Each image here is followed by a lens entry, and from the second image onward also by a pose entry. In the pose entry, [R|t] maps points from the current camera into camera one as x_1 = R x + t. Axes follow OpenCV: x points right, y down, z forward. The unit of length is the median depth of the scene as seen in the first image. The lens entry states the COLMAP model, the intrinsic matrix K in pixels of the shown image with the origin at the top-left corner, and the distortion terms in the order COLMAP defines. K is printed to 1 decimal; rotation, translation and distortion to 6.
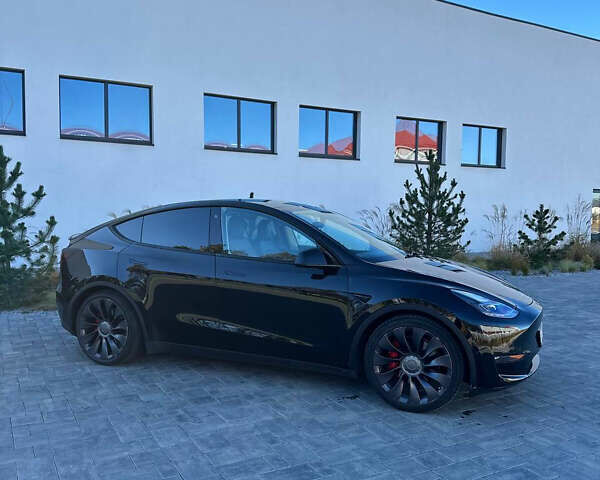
lens RADIAL K [[557.6, 0, 300.0], [0, 557.6, 240.0], [0, 0, 1]] dist [0.165049, -0.282534]
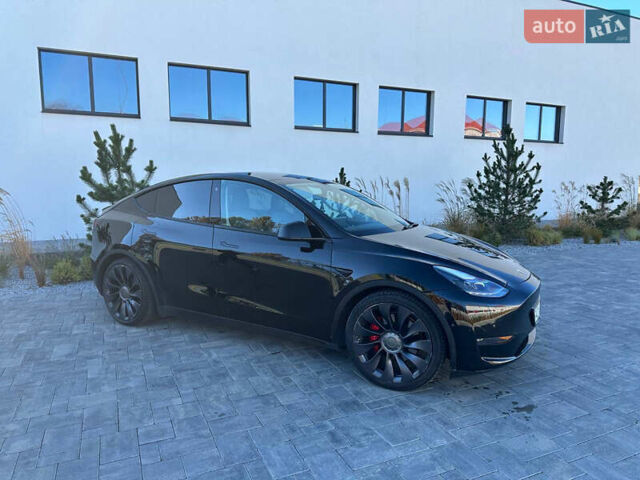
lens RADIAL K [[478.1, 0, 330.2], [0, 478.1, 225.0], [0, 0, 1]] dist [0.067103, -0.001927]
pose [[0.992972, 0.014976, -0.117400, 0.148839], [-0.010515, 0.999202, 0.038523, -0.010302], [0.117884, -0.037018, 0.992337, 0.130862]]
